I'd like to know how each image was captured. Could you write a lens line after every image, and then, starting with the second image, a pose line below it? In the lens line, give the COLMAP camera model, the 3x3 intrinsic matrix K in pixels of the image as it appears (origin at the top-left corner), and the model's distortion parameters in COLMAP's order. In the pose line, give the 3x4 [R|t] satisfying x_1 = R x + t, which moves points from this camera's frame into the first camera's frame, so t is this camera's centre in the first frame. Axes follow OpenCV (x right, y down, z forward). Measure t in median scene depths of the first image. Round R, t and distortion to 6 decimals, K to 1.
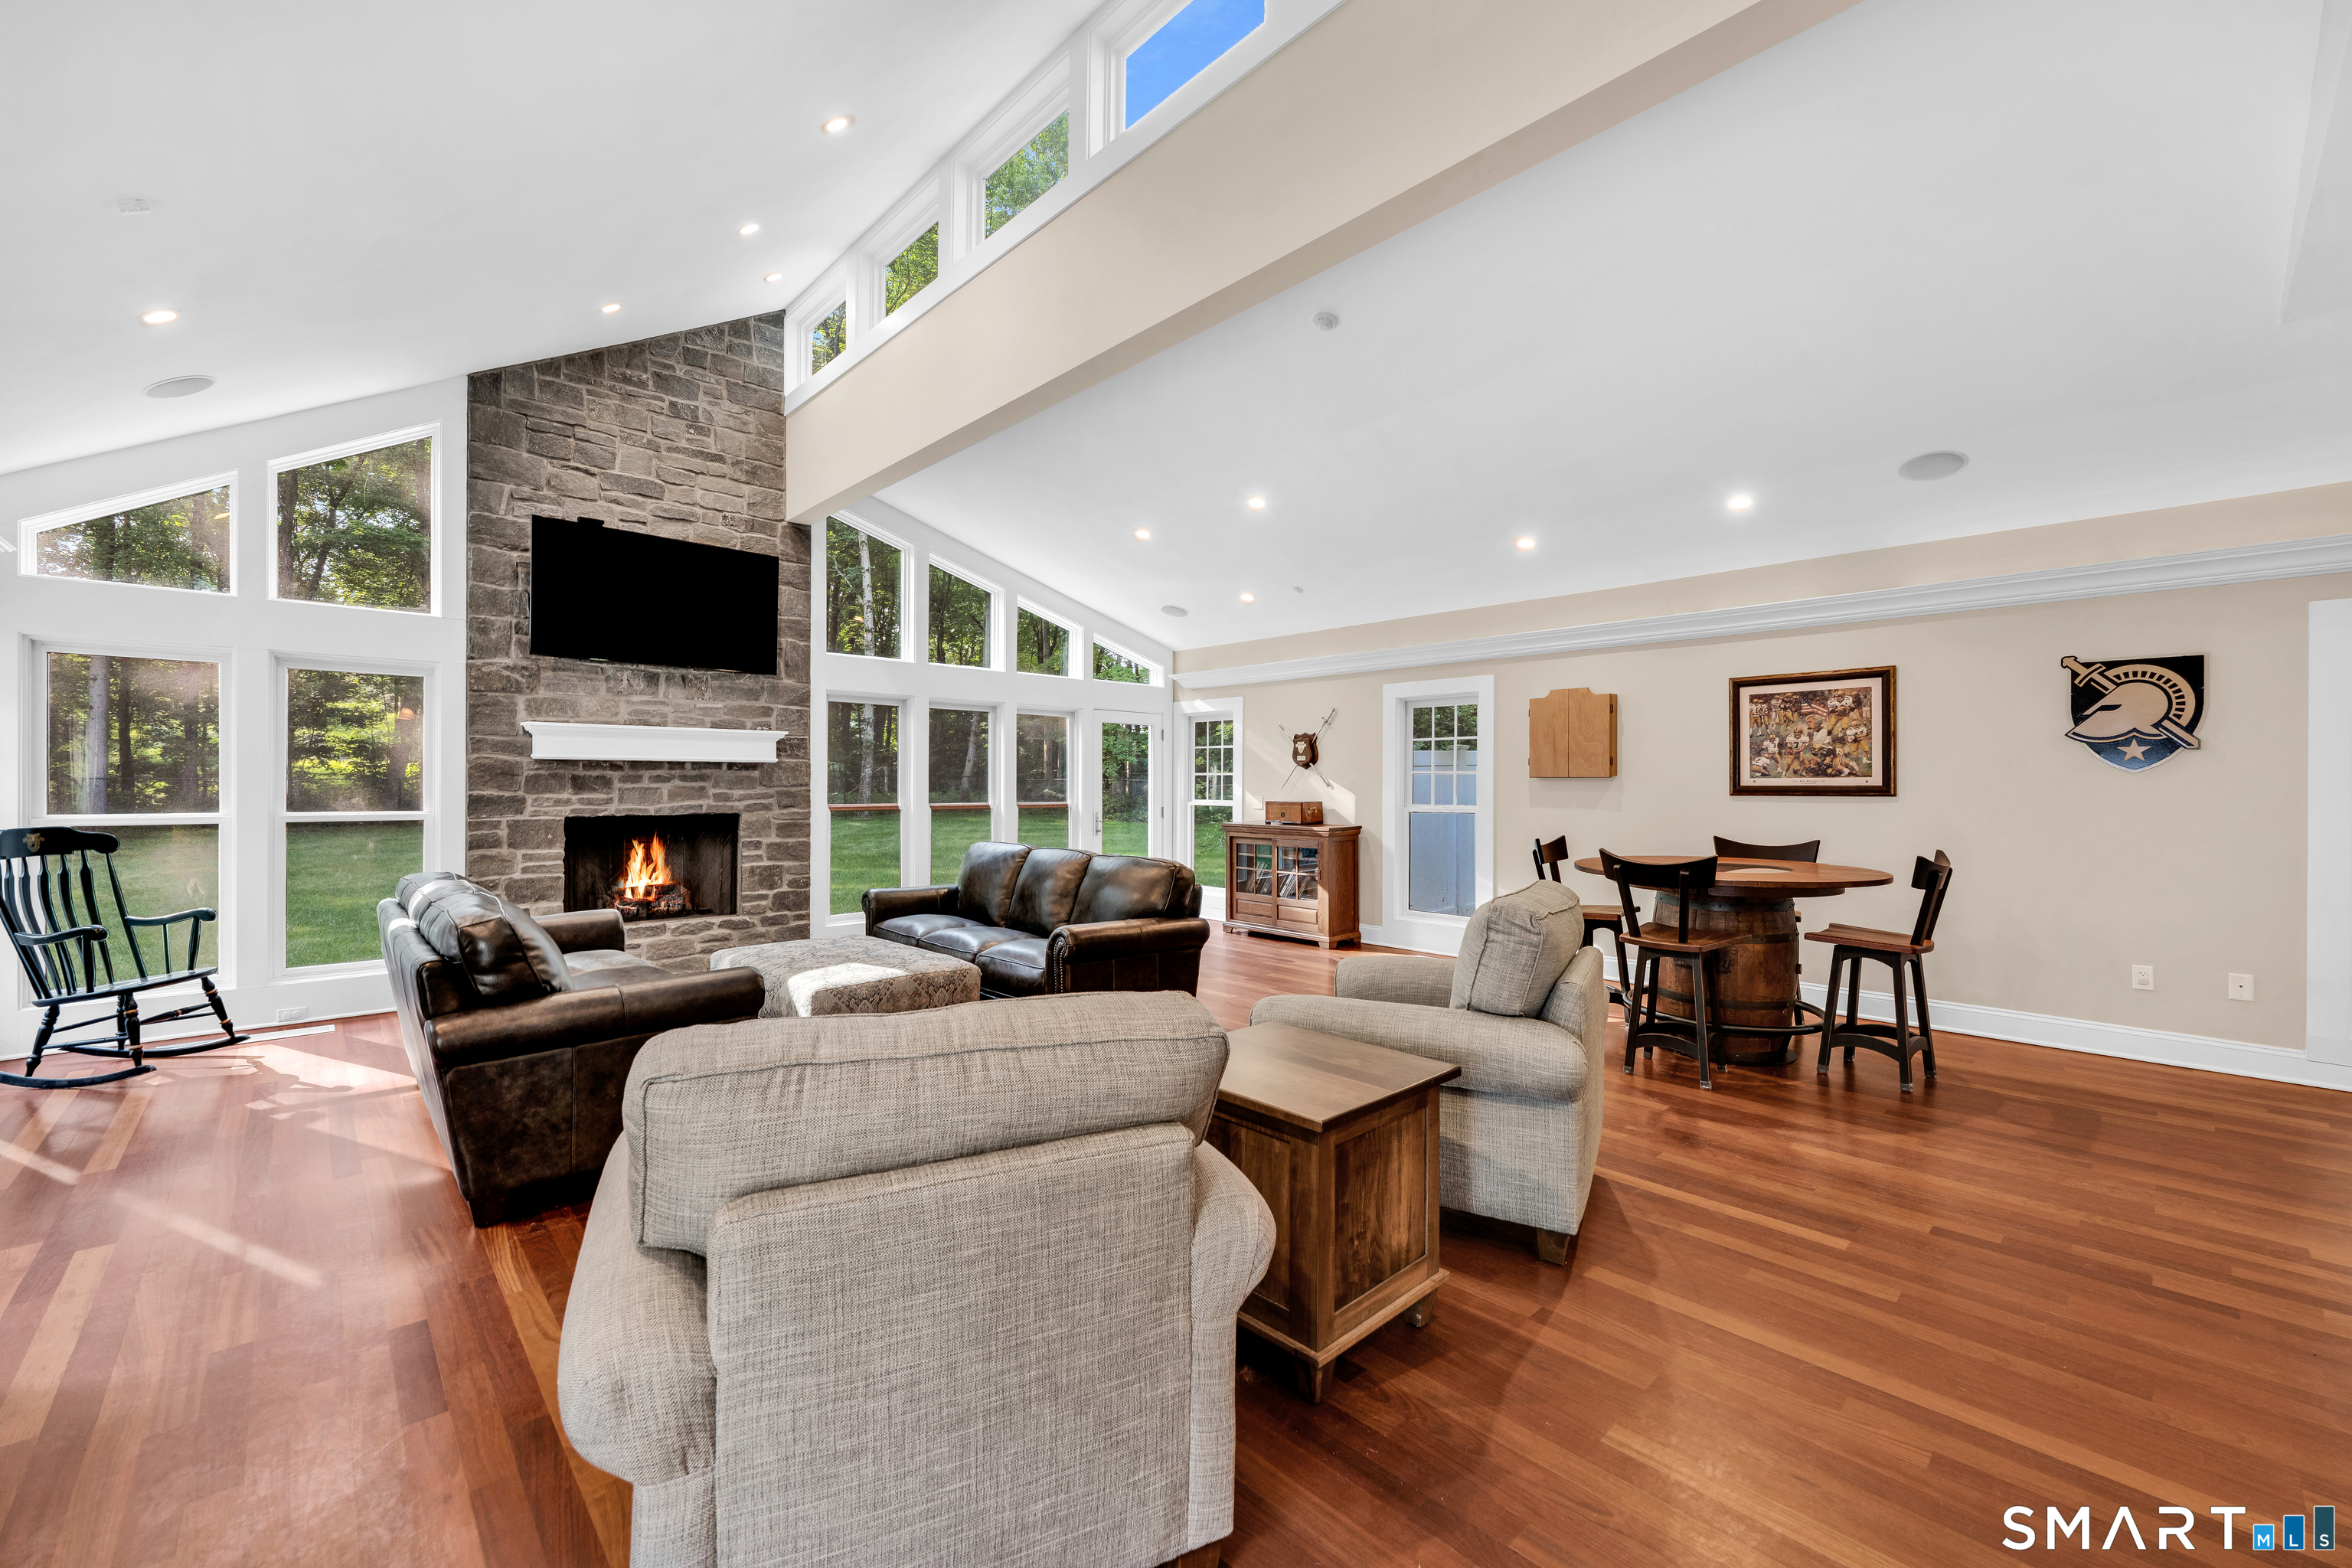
lens RADIAL K [[947.6, 0, 1192.9], [0, 947.6, 779.6], [0, 0, 1]] dist [-0.001259, -0.000225]
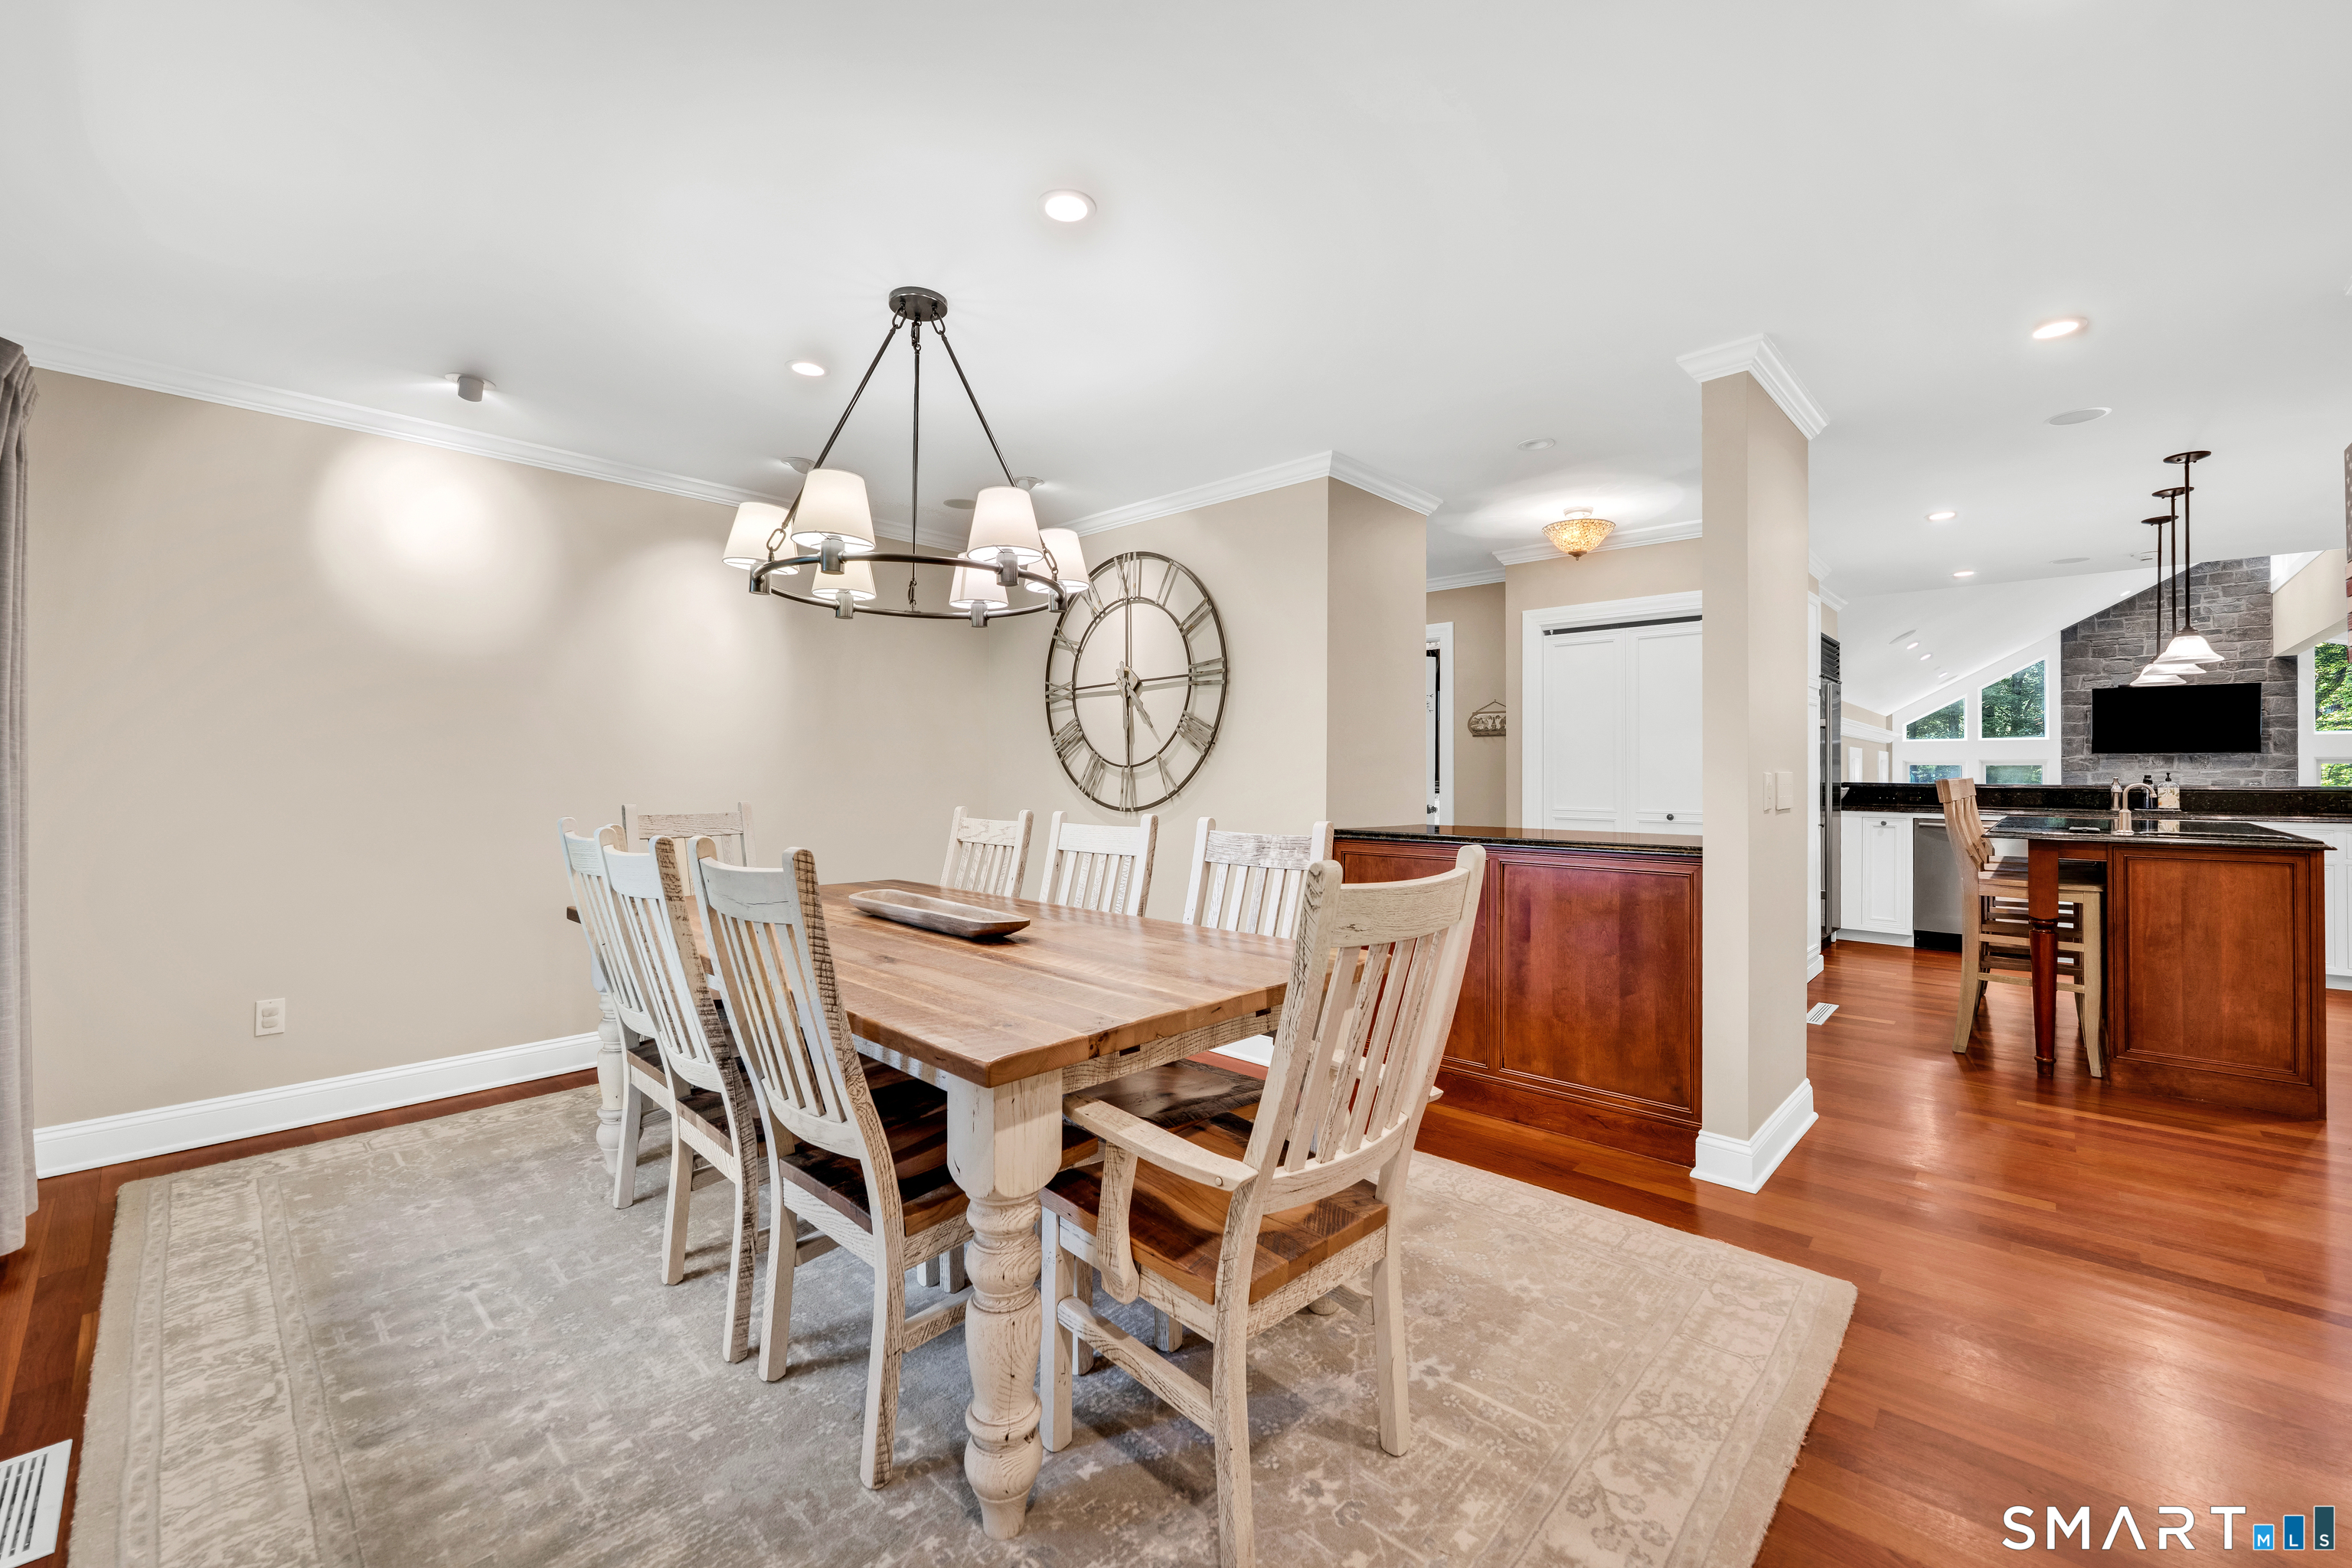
lens RADIAL K [[947.6, 0, 1180.1], [0, 947.6, 772.6], [0, 0, 1]] dist [-0.001259, -0.000225]
pose [[0.063973, -0.007241, -0.997925, 1.157099], [-0.004328, 0.999962, -0.007533, -0.055810], [0.997942, 0.004801, 0.063940, -1.061677]]
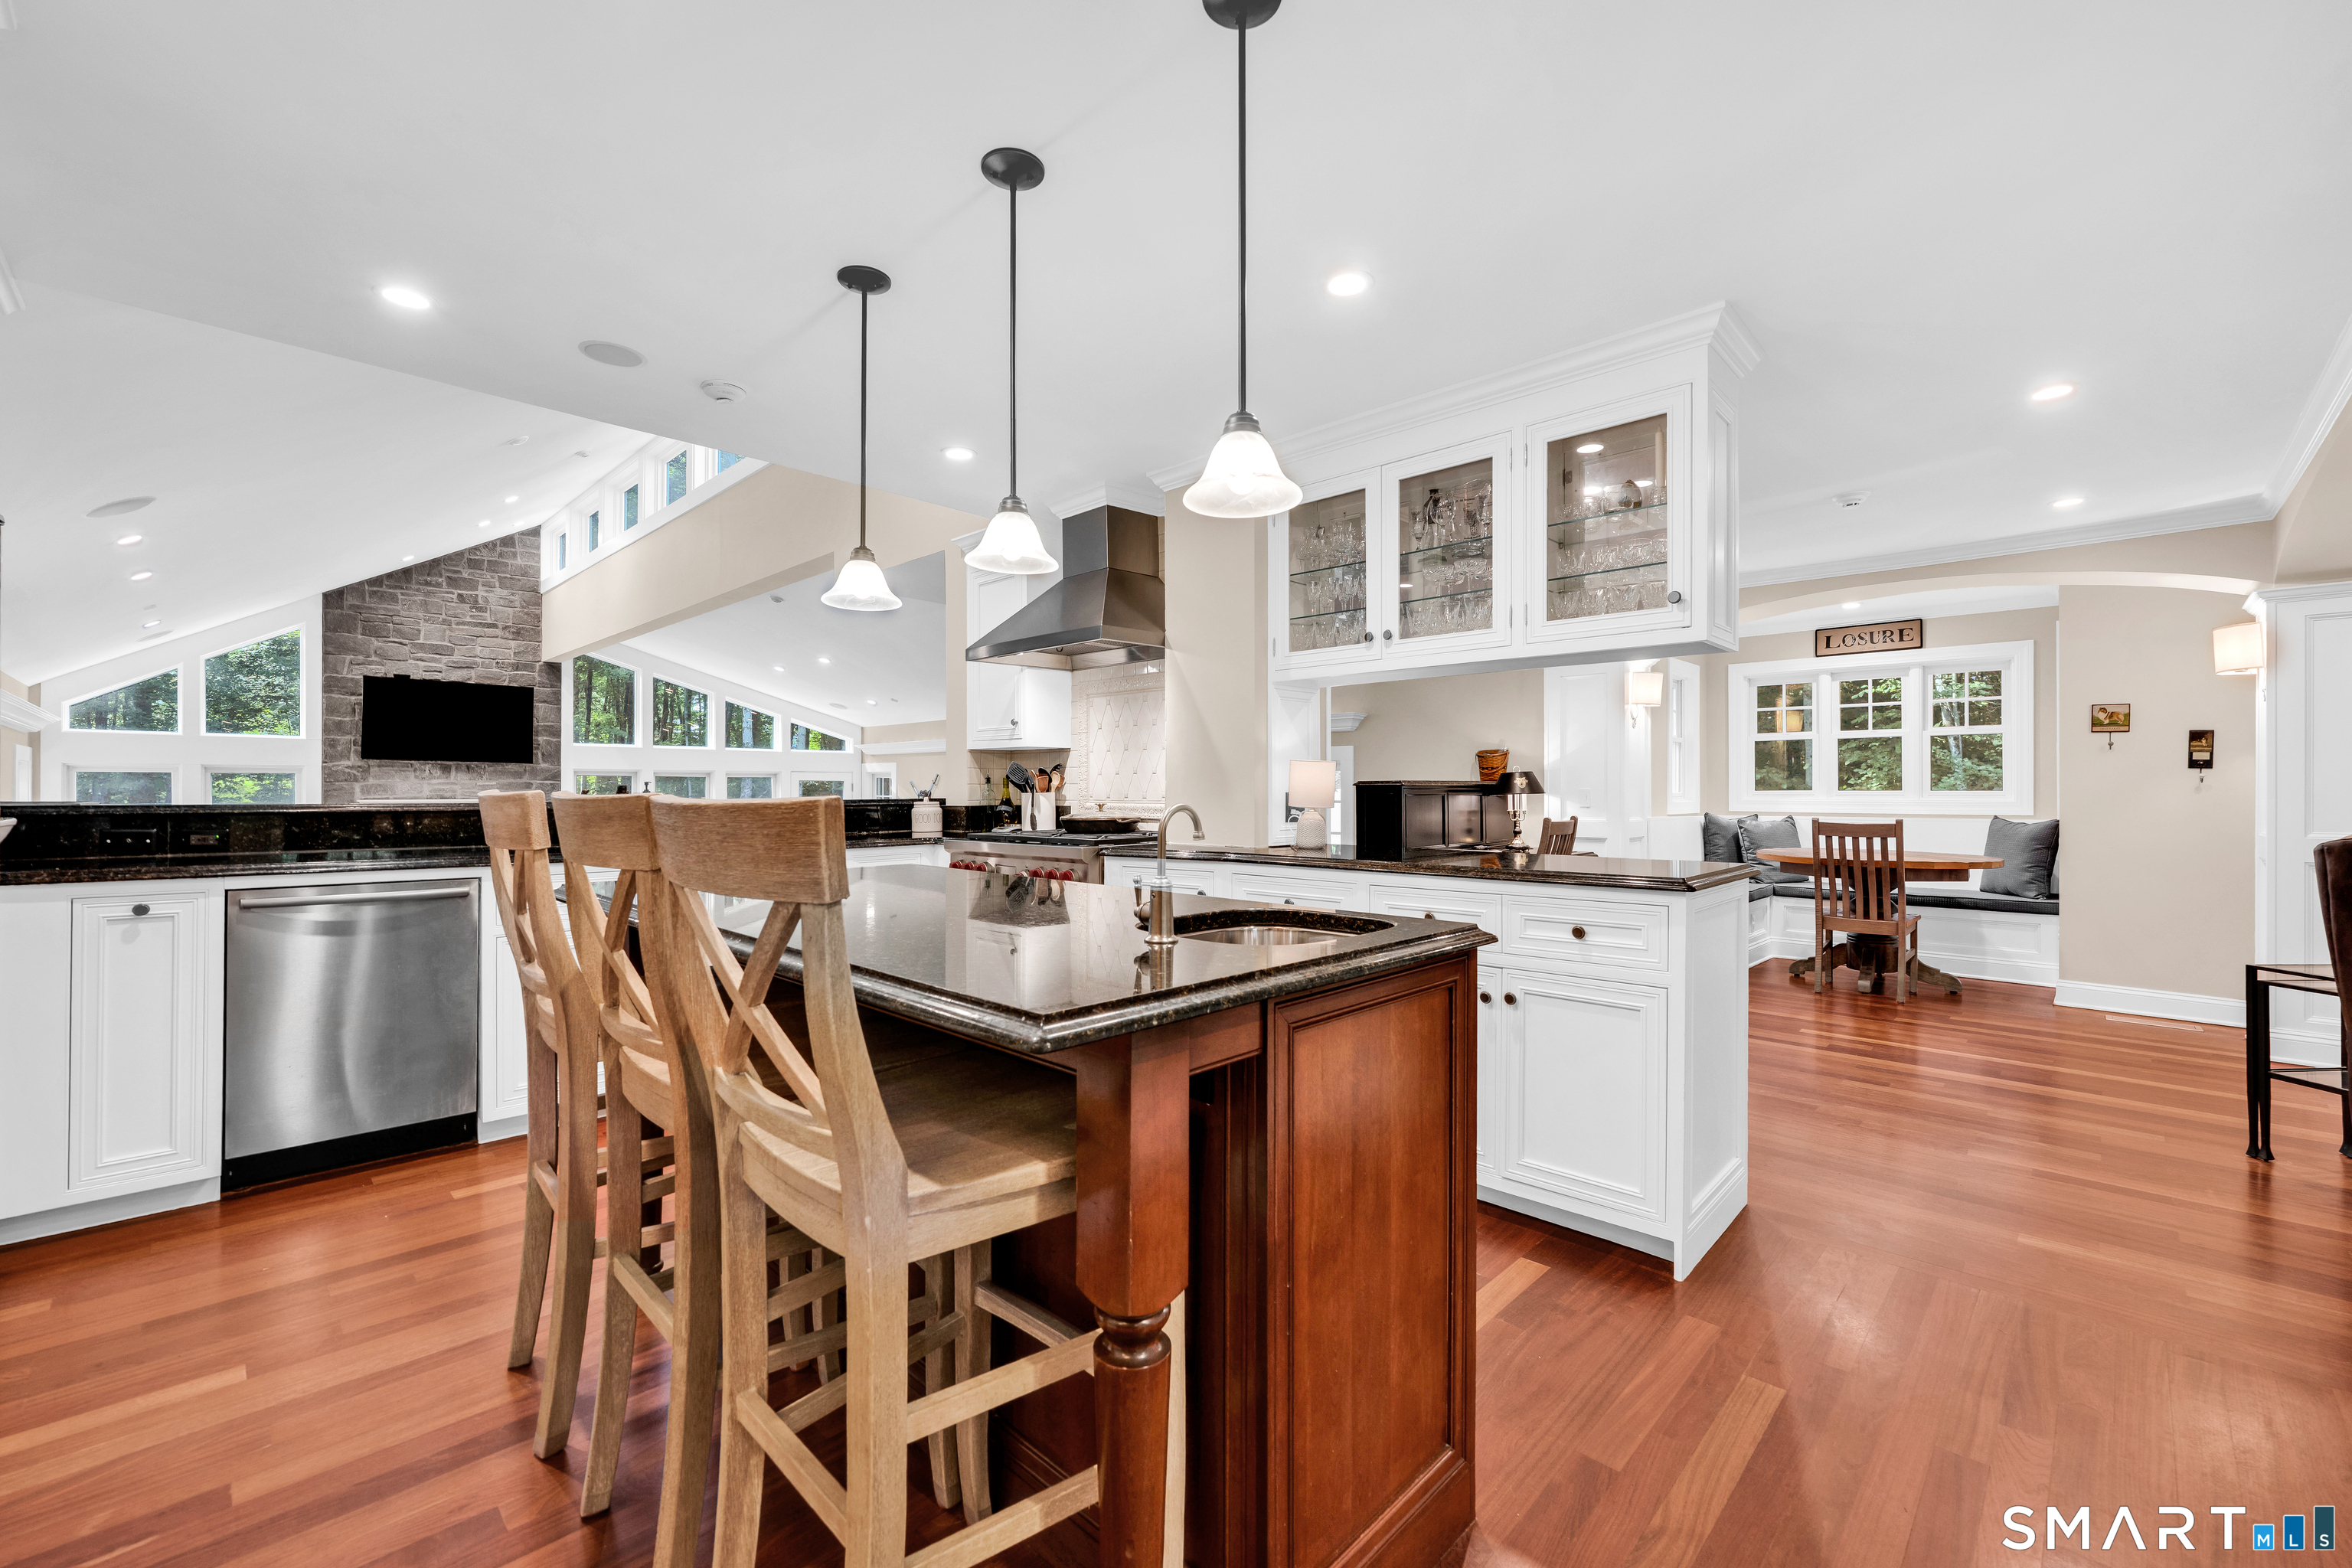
lens RADIAL K [[947.6, 0, 1159.7], [0, 947.6, 779.8], [0, 0, 1]] dist [-0.001259, -0.000225]
pose [[0.999304, -0.007649, 0.036500, 0.554976], [0.008032, 0.999914, -0.010365, -0.060166], [-0.036418, 0.010651, 0.999280, -0.617204]]
